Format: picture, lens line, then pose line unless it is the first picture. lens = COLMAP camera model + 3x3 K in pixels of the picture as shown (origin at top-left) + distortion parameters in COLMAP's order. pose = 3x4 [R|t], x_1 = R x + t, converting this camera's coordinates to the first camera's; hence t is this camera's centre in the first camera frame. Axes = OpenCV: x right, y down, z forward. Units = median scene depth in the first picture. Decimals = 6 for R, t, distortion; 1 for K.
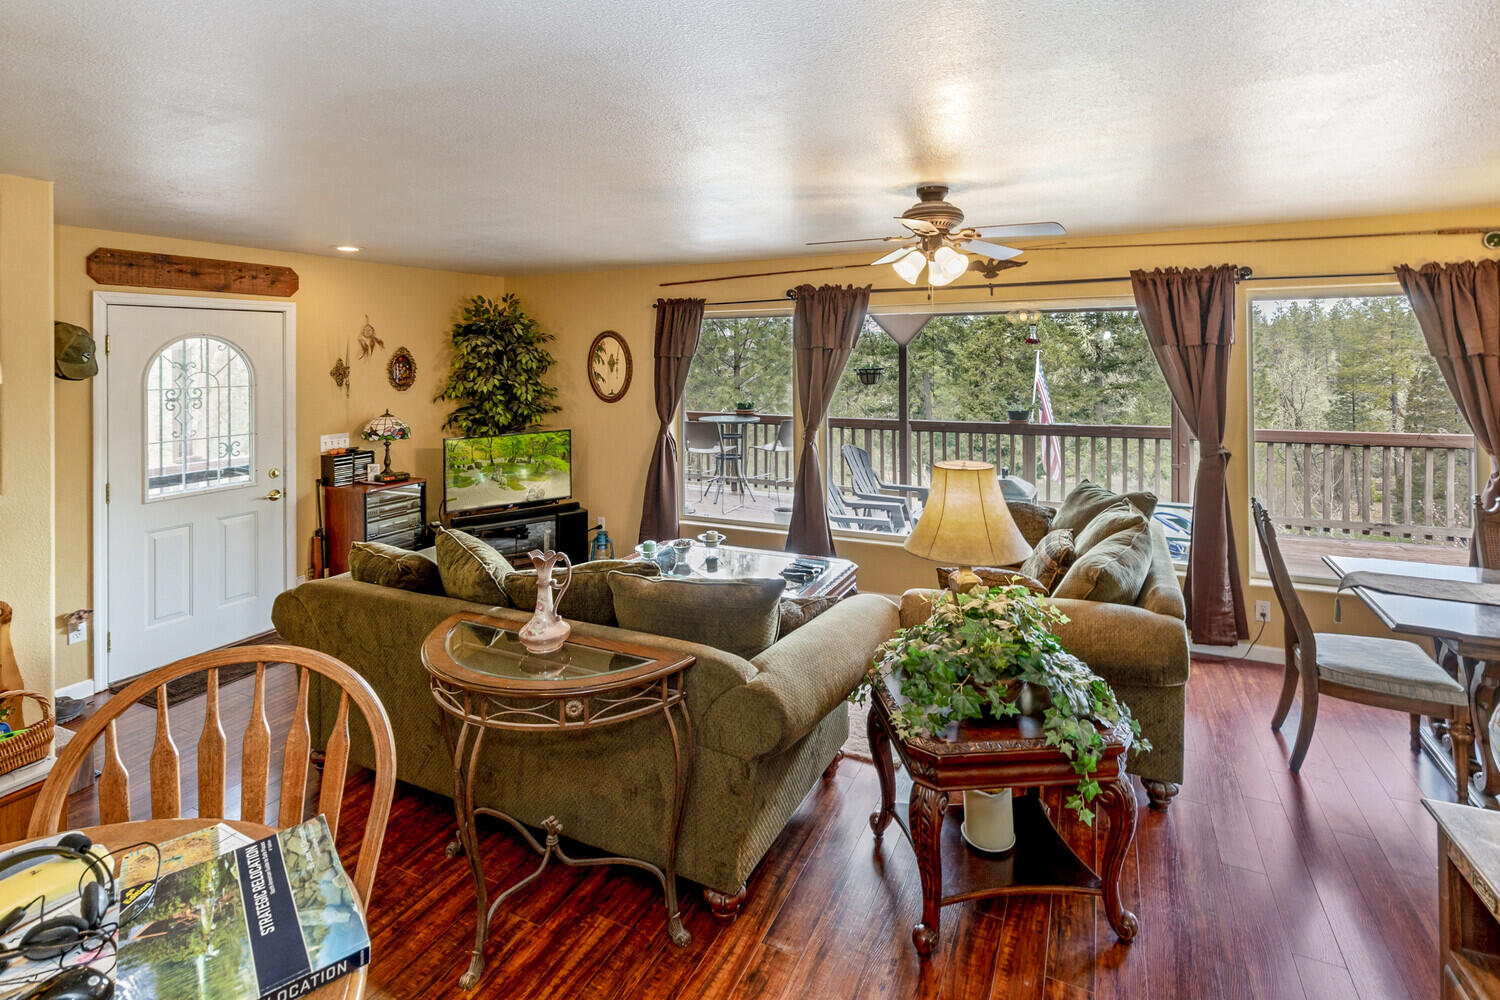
lens RADIAL K [[712.3, 0, 751.9], [0, 712.3, 463.1], [0, 0, 1]] dist [0.000180, -0.000207]
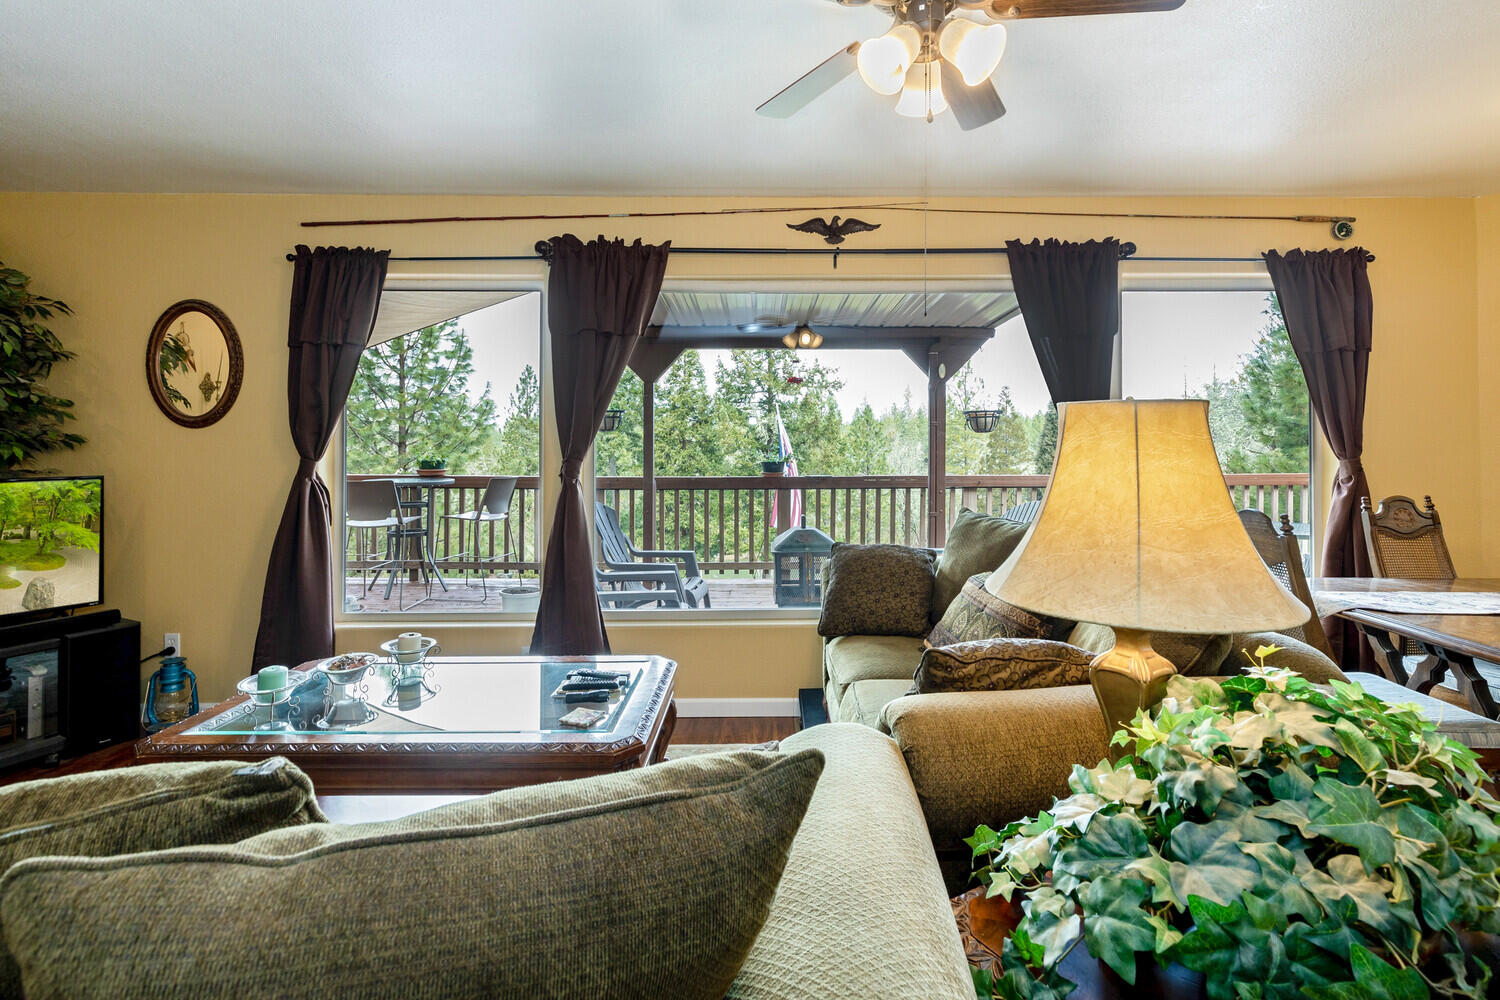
lens RADIAL K [[674.9, 0, 747.3], [0, 674.9, 475.0], [0, 0, 1]] dist [0.007236, -0.000113]
pose [[0.895259, -0.005674, 0.445509, -0.045506], [0.056414, 0.993315, -0.100714, 0.033883], [-0.441960, 0.115298, 0.889594, 0.331870]]
